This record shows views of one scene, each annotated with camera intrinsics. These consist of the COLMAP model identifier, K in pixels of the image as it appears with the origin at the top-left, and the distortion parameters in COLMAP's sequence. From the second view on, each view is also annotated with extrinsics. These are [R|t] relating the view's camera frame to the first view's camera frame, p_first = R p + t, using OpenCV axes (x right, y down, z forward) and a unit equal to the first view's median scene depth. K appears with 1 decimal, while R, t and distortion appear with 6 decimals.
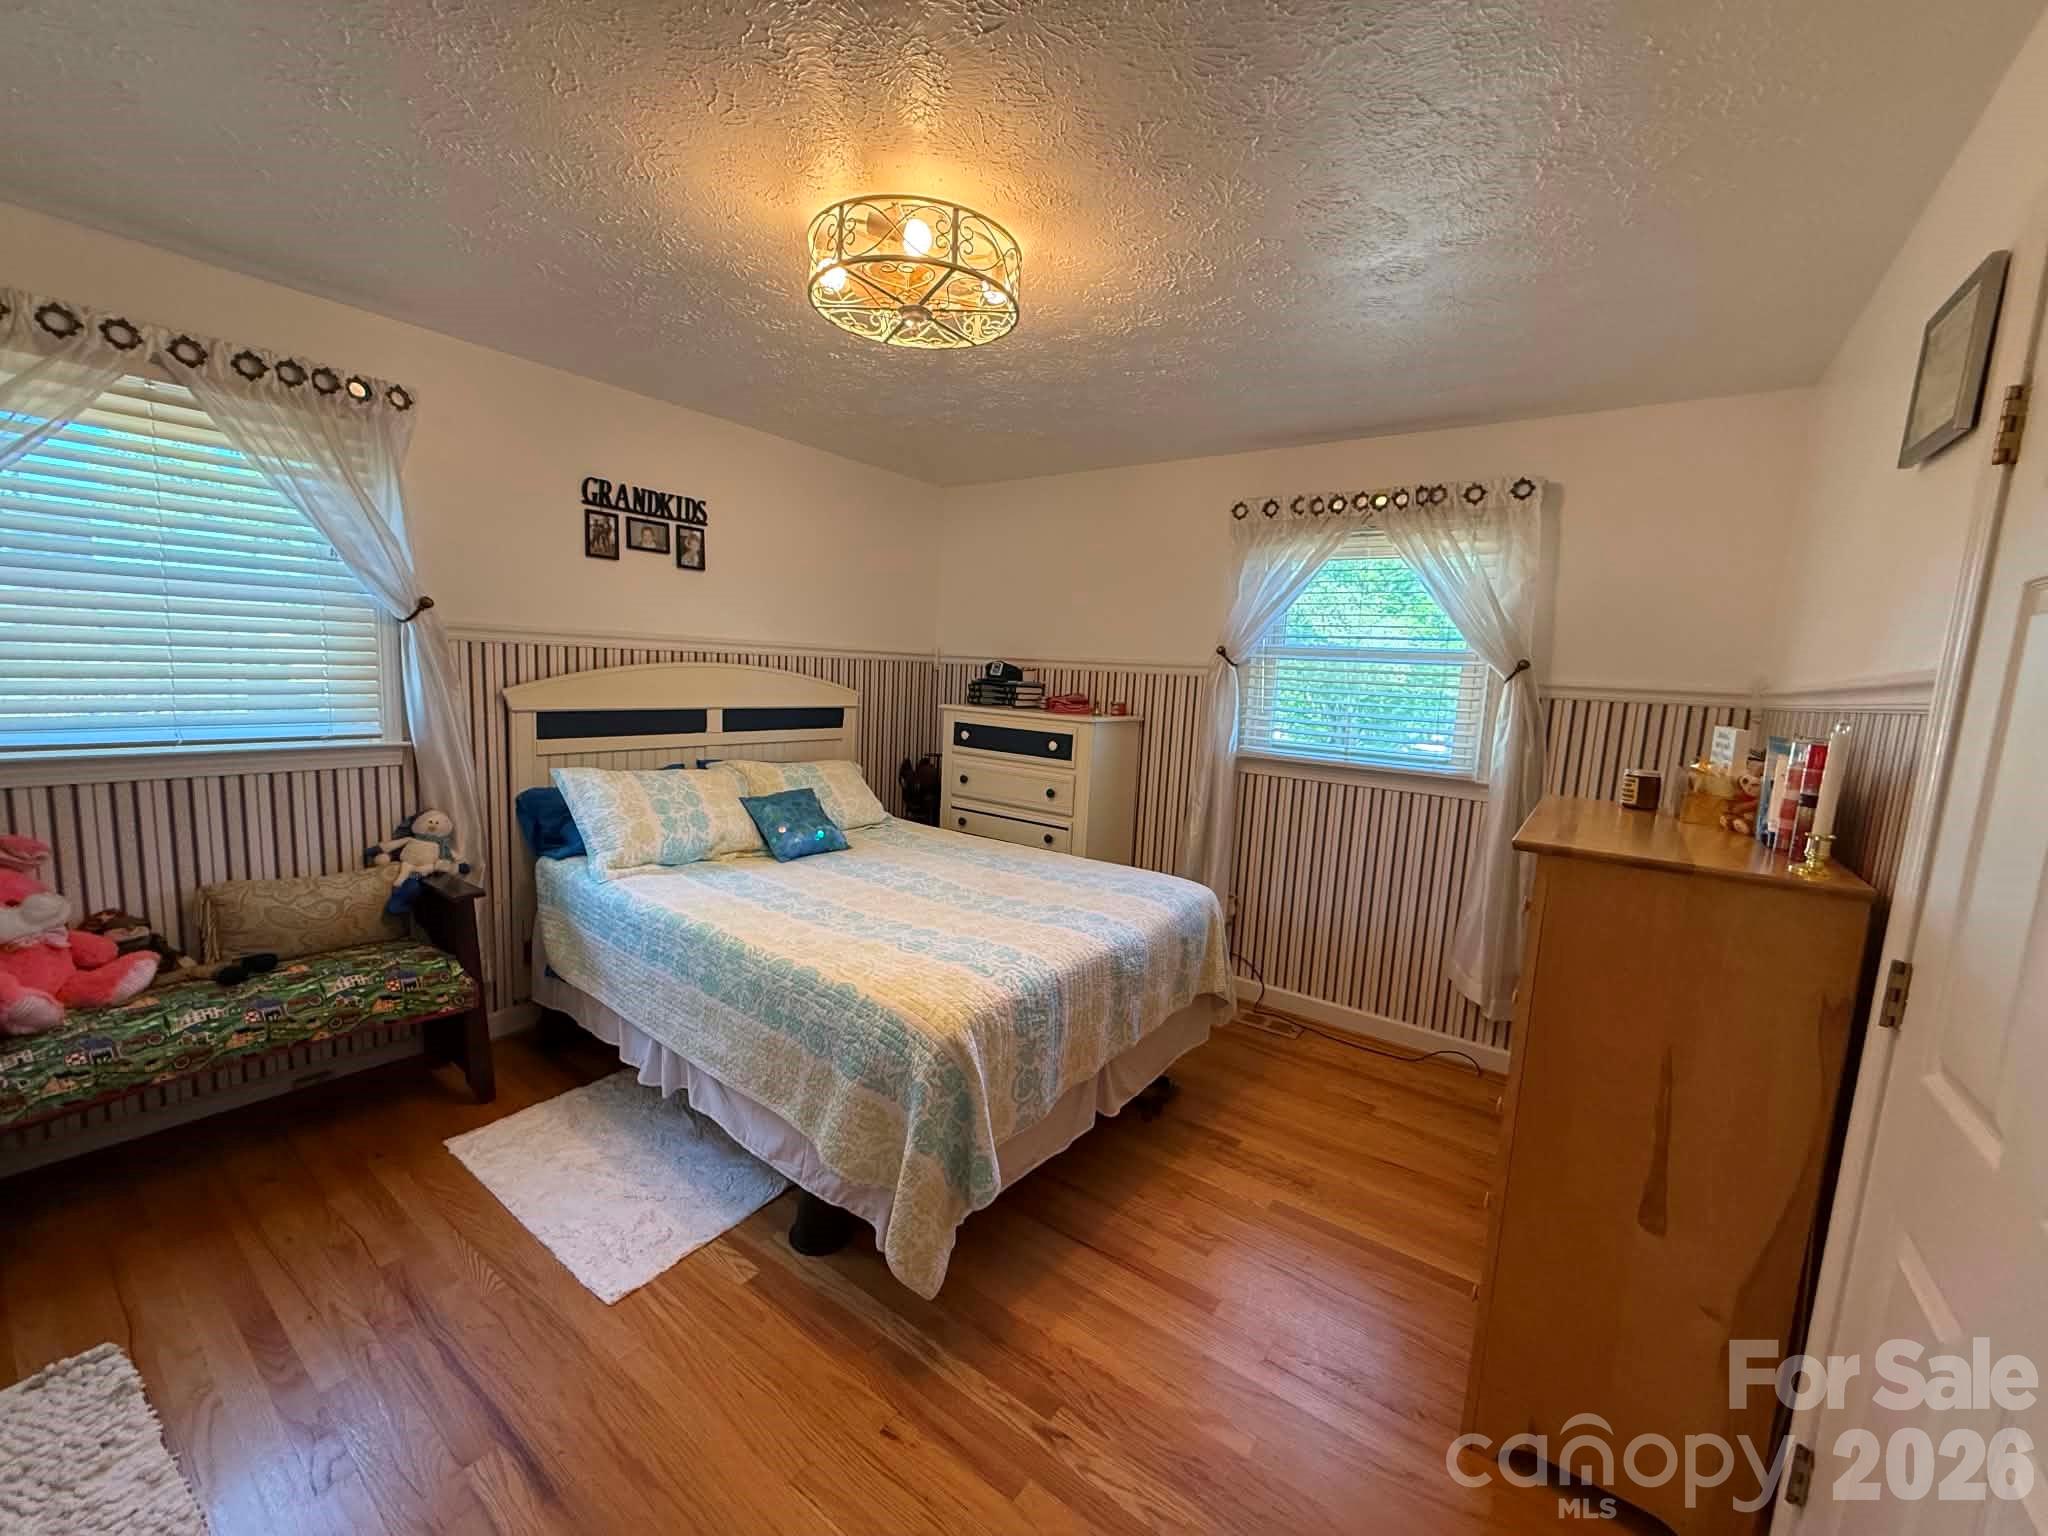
lens RADIAL K [[810.1, 0, 1020.5], [0, 810.1, 768.2], [0, 0, 1]] dist [-0.001750, -0.000251]
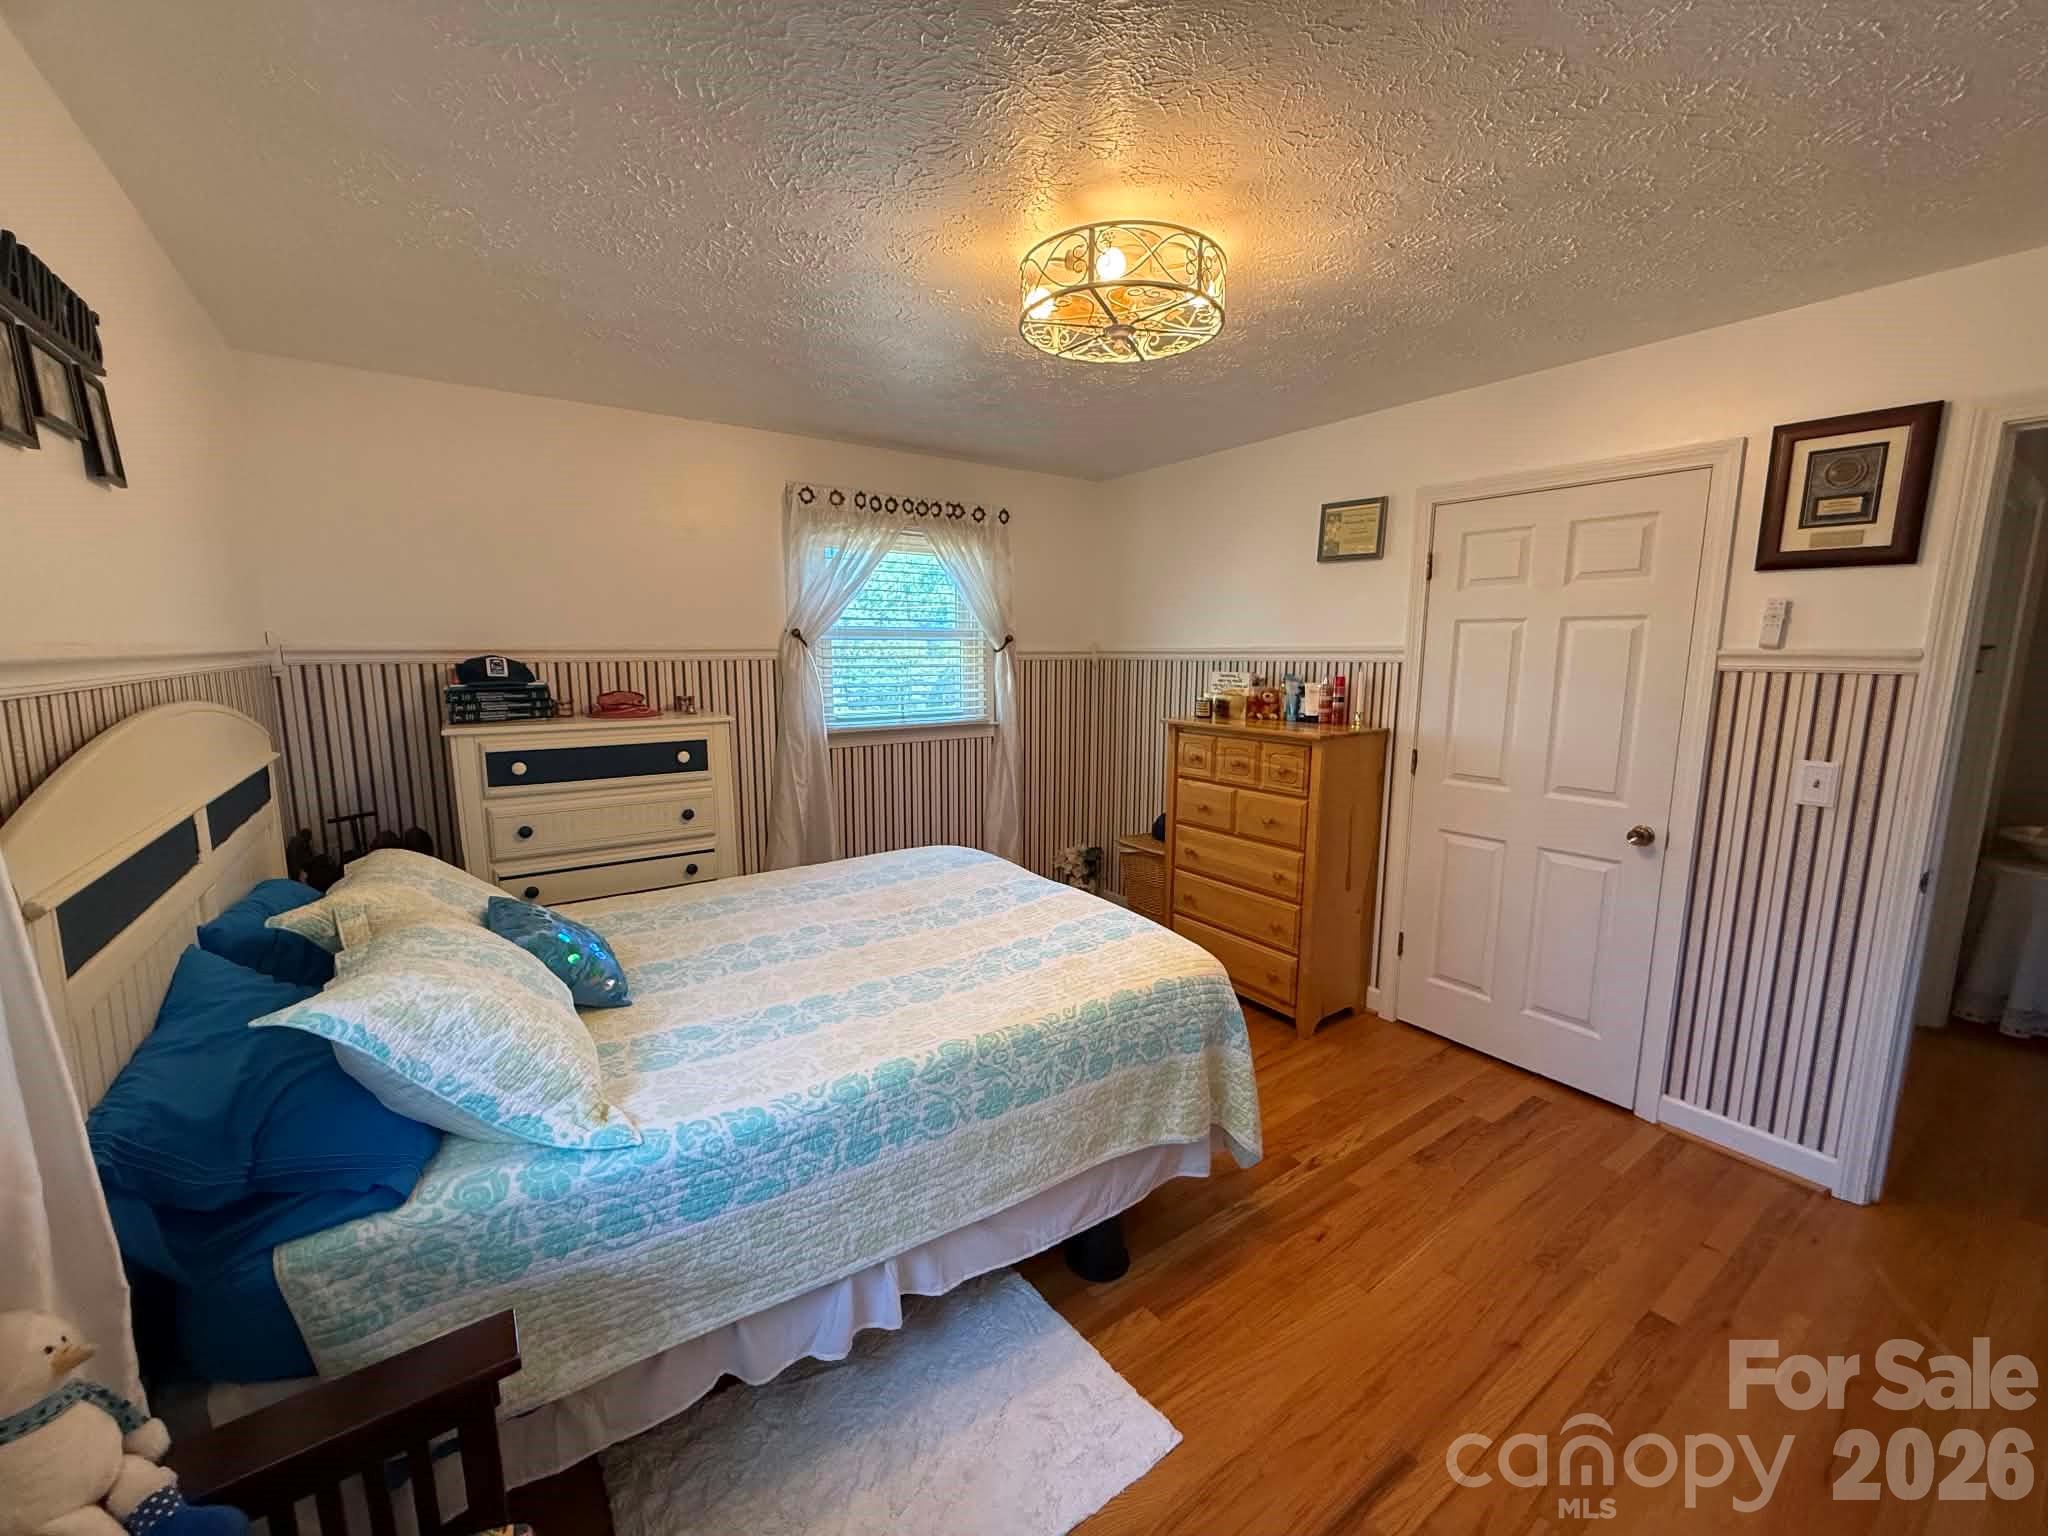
lens RADIAL K [[810.1, 0, 1022.7], [0, 810.1, 767.5], [0, 0, 1]] dist [-0.001750, -0.000251]
pose [[0.315641, -0.188791, 0.929908, -0.785681], [0.132524, 0.979173, 0.153810, -0.124865], [-0.939579, 0.074686, 0.334087, 0.521899]]
